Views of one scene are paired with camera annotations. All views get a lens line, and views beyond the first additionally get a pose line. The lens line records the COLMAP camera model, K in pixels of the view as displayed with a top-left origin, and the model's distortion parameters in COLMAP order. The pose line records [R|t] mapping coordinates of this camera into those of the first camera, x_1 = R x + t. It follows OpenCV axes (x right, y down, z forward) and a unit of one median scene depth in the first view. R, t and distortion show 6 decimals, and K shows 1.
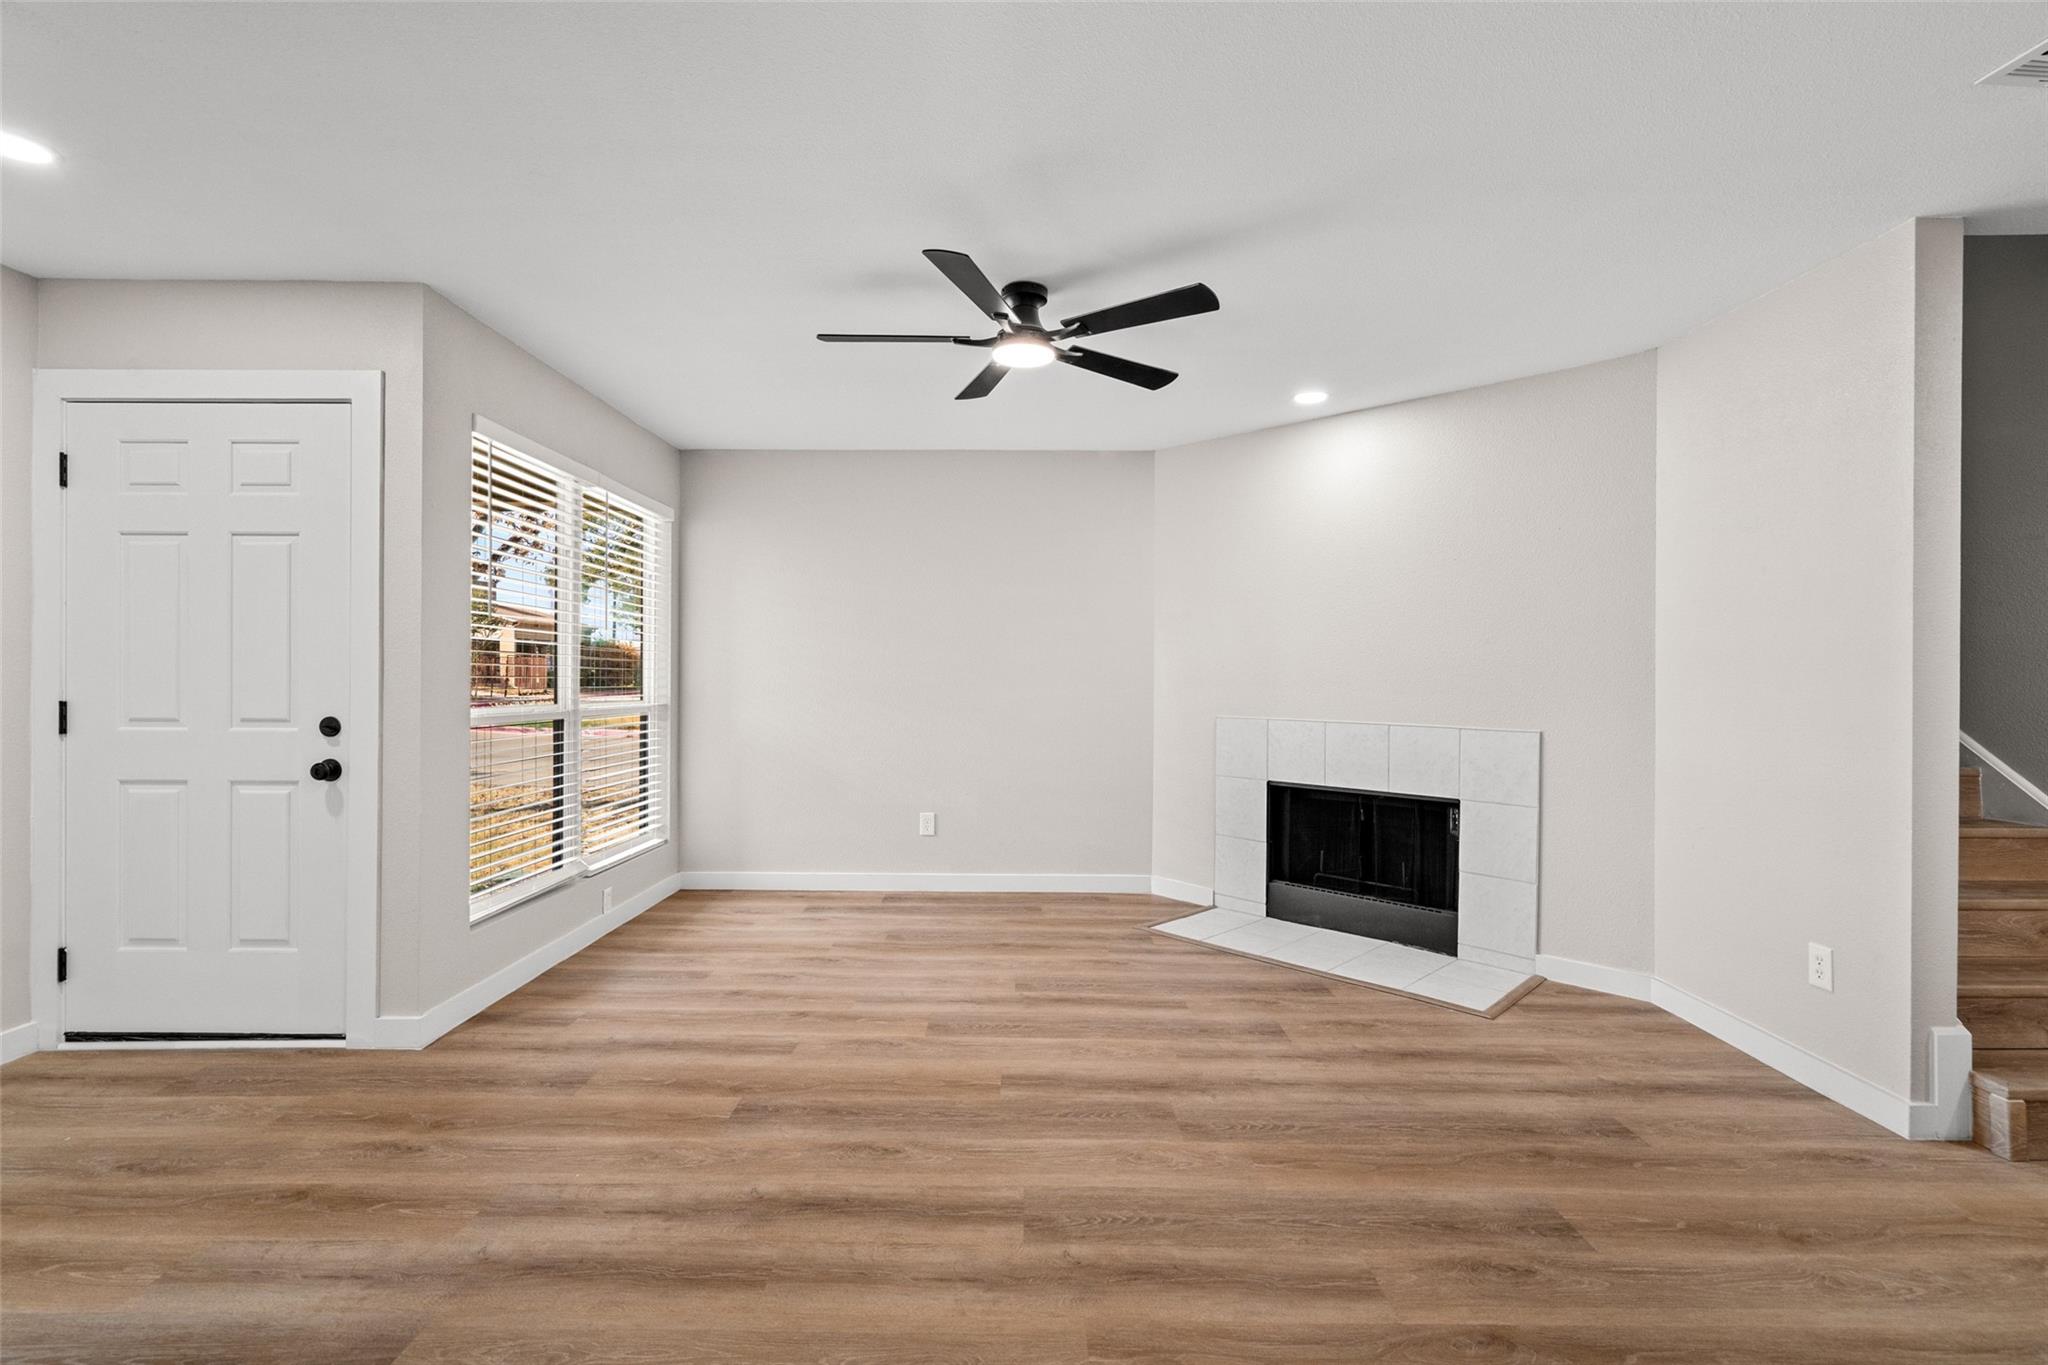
lens RADIAL K [[946.0, 0, 1024.0], [0, 946.0, 682.5], [0, 0, 1]] dist [-0.001868, -0.000432]
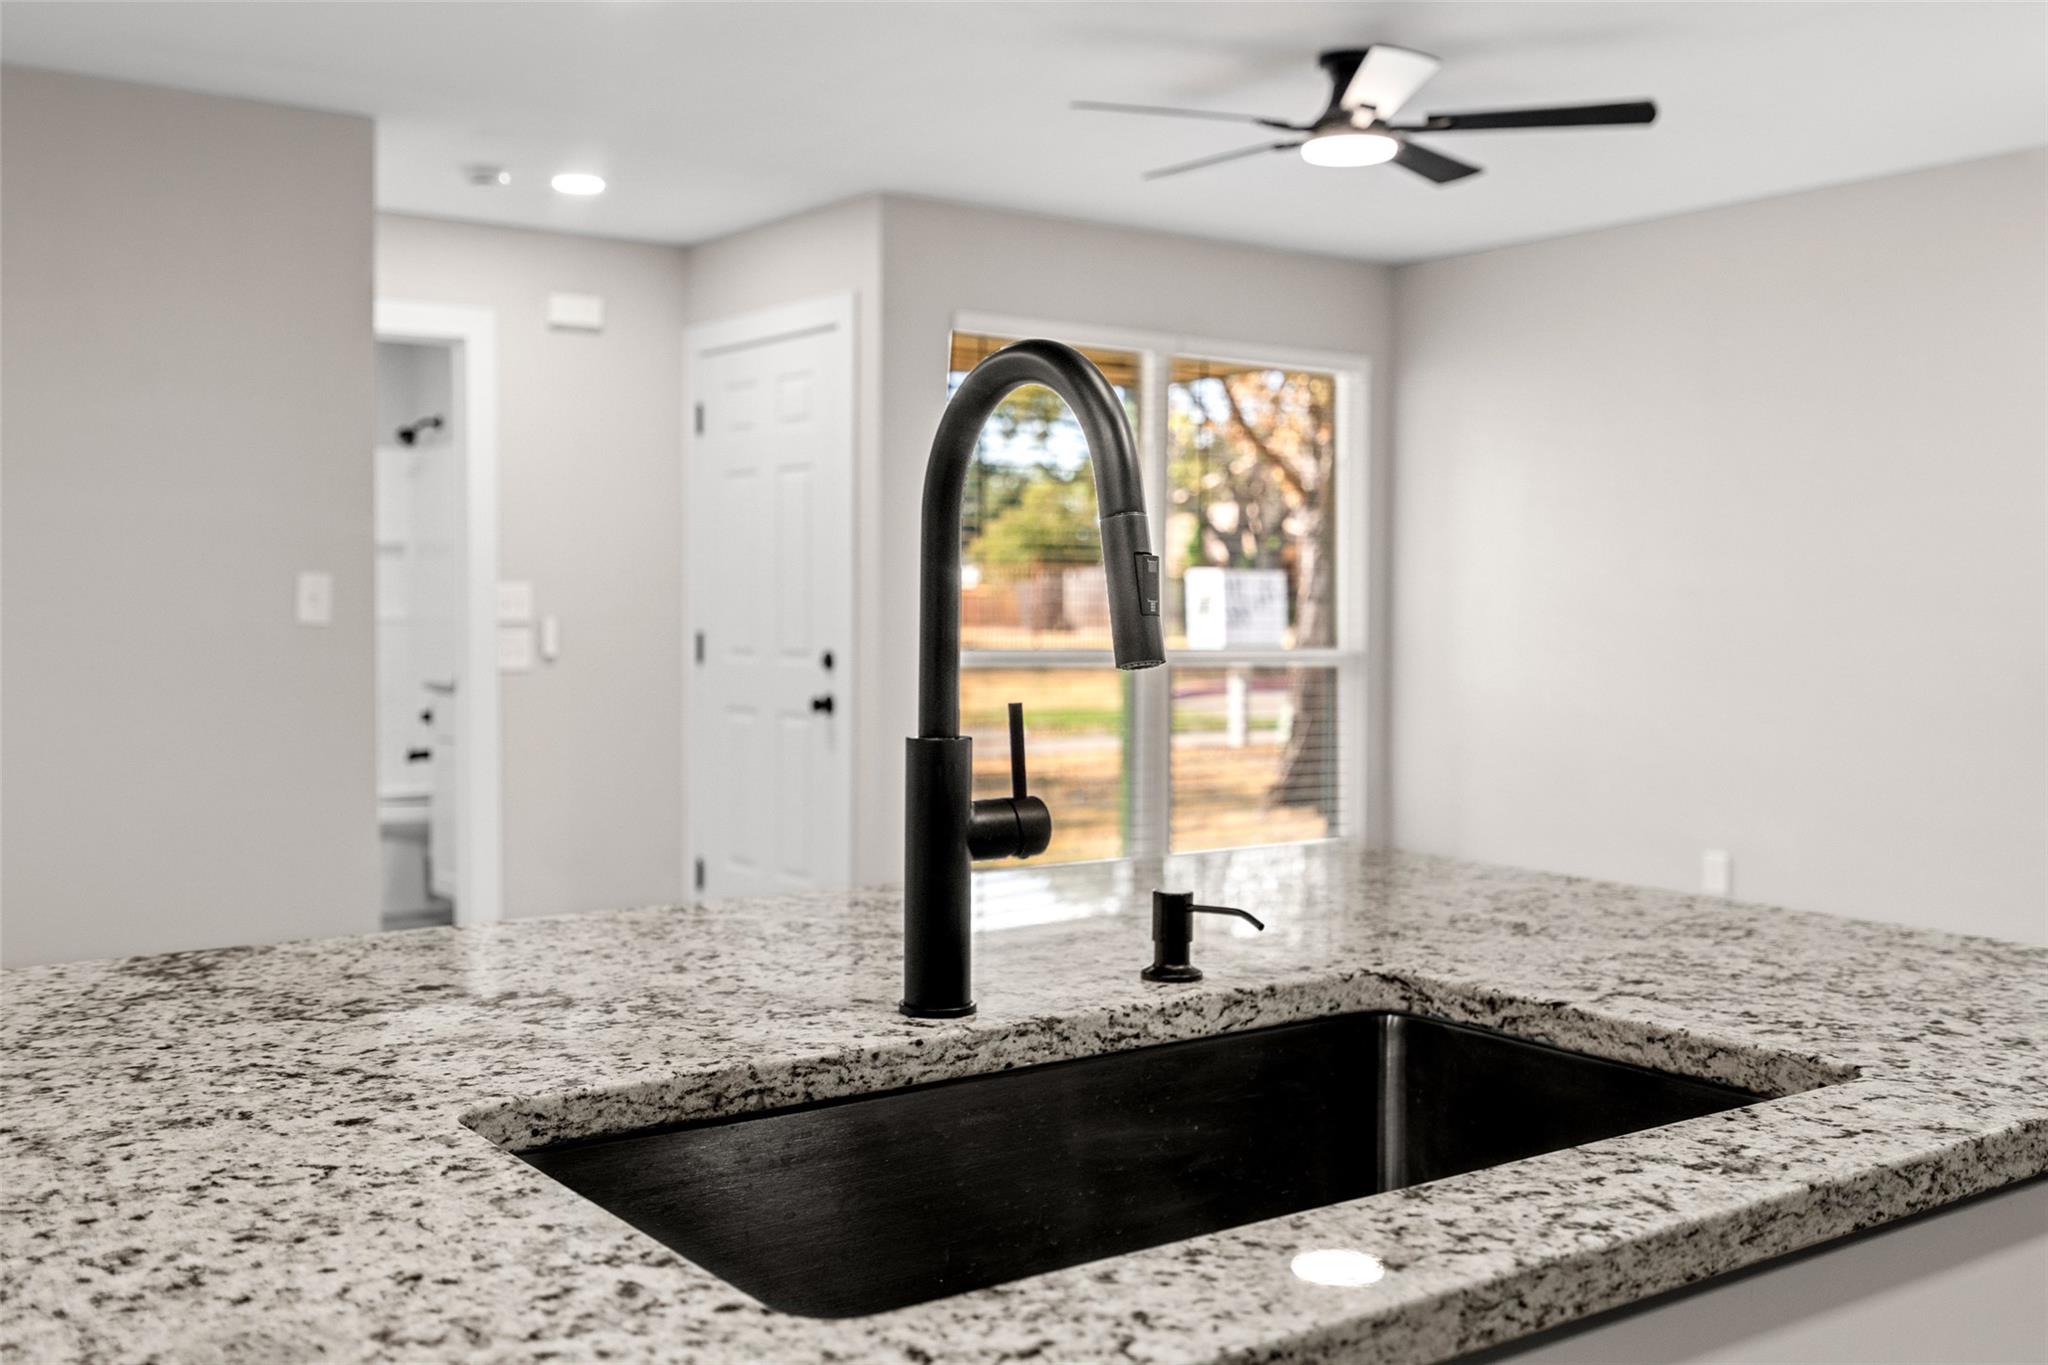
lens RADIAL K [[1975.8, 0, 1024.0], [0, 1975.8, 682.5], [0, 0, 1]] dist [-0.010564, -0.004115]
pose [[0.594031, 0.031526, -0.803824, 1.055364], [-0.007139, 0.999399, 0.033921, -0.001726], [0.804411, -0.014412, 0.593899, -0.060576]]
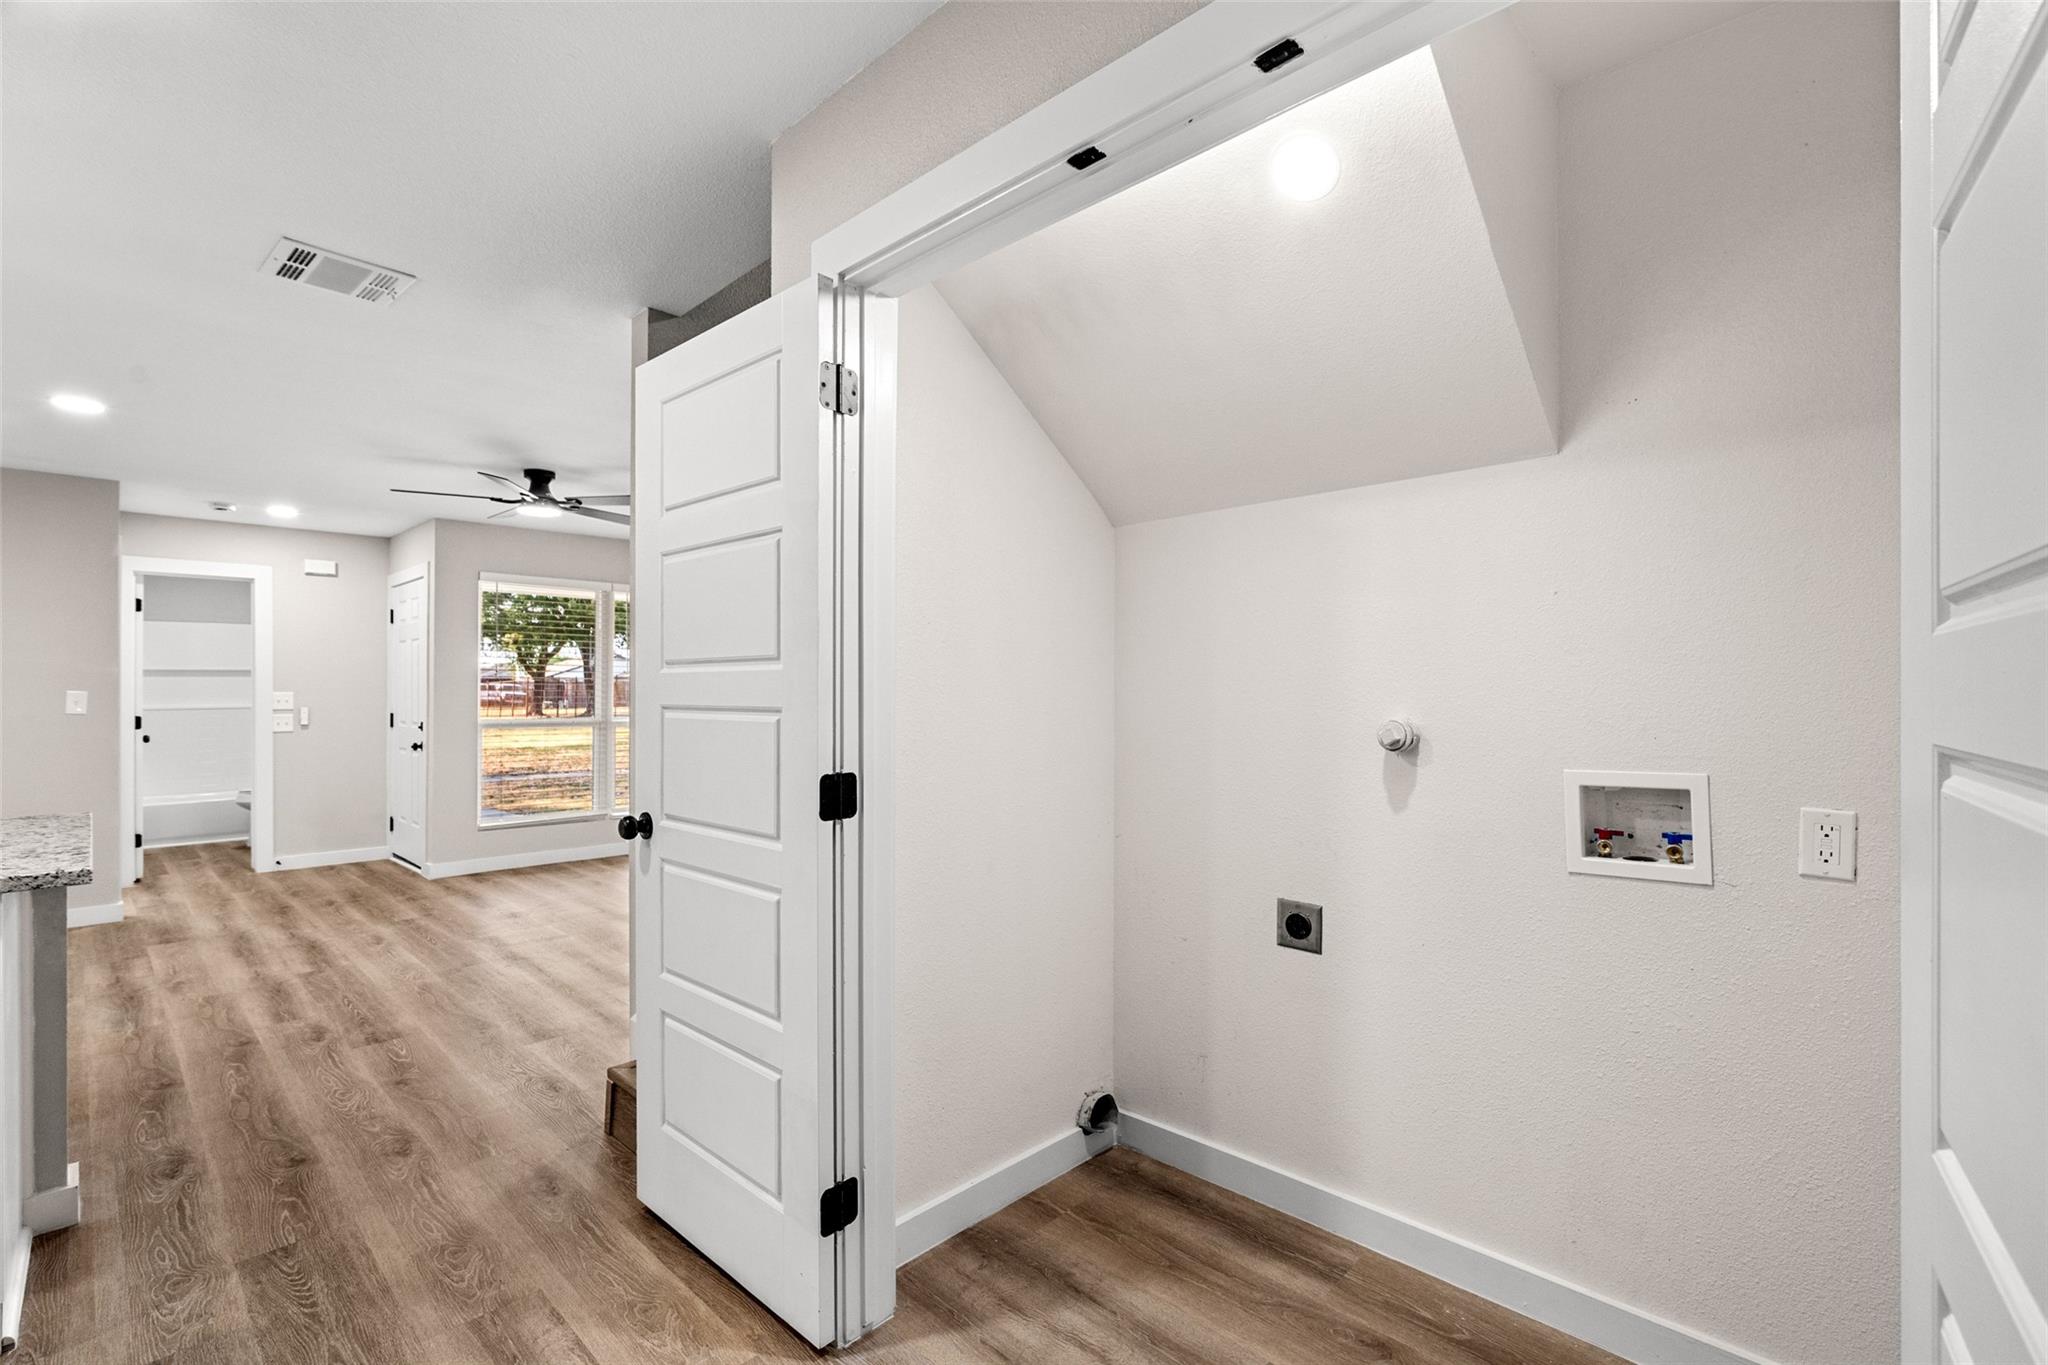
lens RADIAL K [[921.5, 0, 1024.0], [0, 921.5, 682.5], [0, 0, 1]] dist [-0.026634, 0.000033]
pose [[0.731821, -0.011174, -0.681405, 1.722939], [0.001097, 0.999884, -0.015219, -0.020309], [0.681496, 0.010391, 0.731748, 0.413825]]
